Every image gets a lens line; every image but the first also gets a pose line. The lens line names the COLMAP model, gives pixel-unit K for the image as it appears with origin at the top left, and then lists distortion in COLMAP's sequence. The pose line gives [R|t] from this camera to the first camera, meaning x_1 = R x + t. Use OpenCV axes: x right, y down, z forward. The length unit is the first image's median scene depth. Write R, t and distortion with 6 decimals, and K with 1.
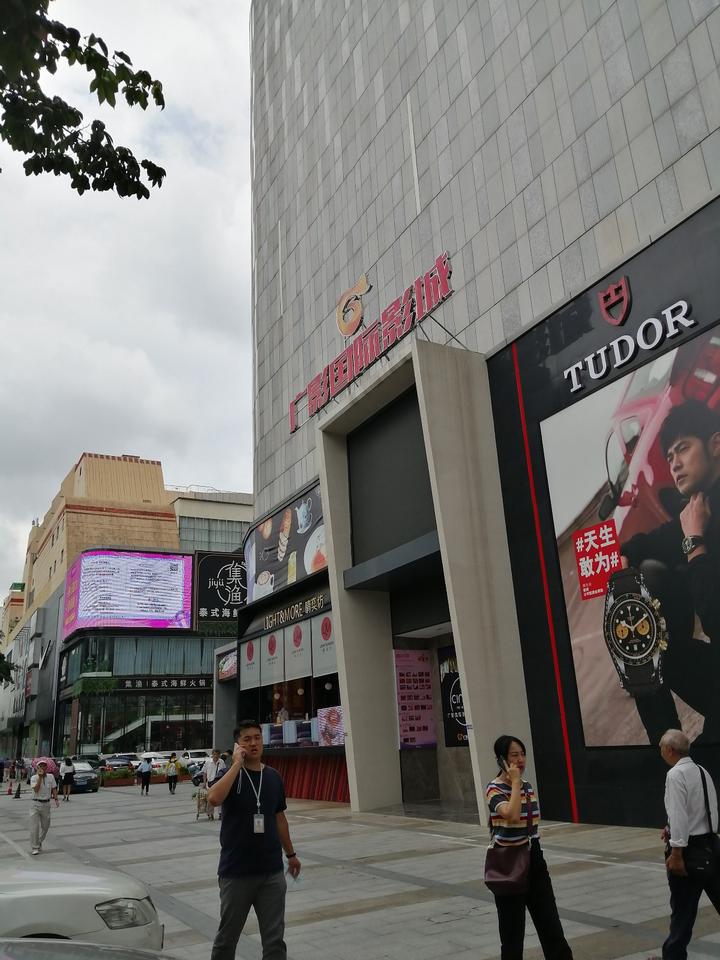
lens RADIAL K [[771.3, 0, 363.0], [0, 771.3, 472.4], [0, 0, 1]] dist [-0.011524, -0.036696]
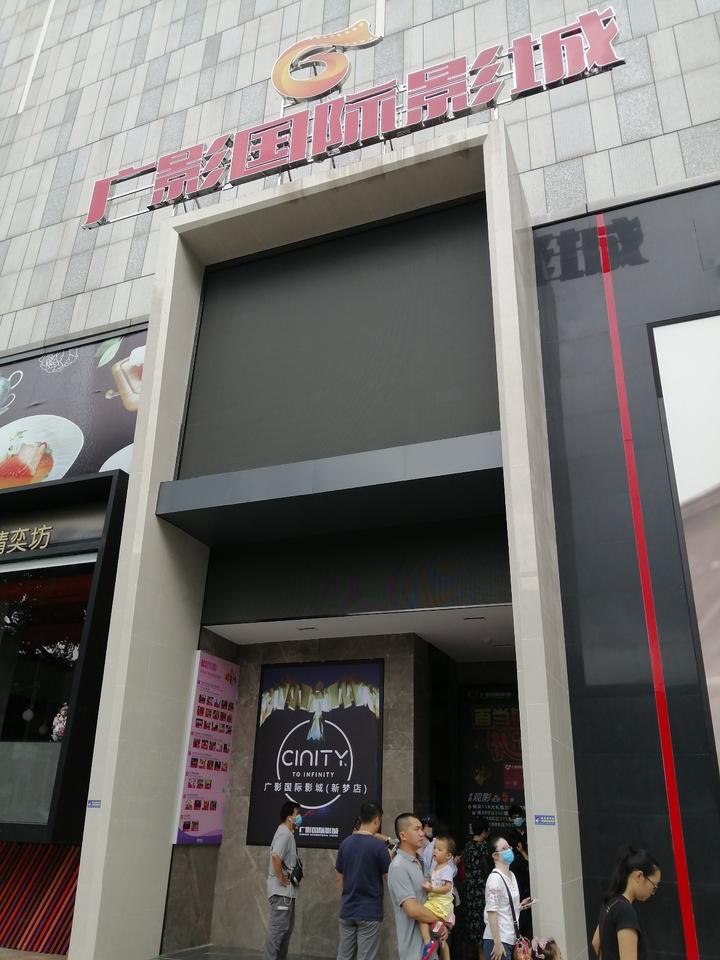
lens RADIAL K [[771.3, 0, 330.3], [0, 771.3, 468.5], [0, 0, 1]] dist [-0.011524, -0.036696]
pose [[0.774392, 0.329347, 0.540229, -0.221746], [-0.273472, 0.944193, -0.183613, 0.184236], [-0.570553, -0.005549, 0.821242, 0.508555]]
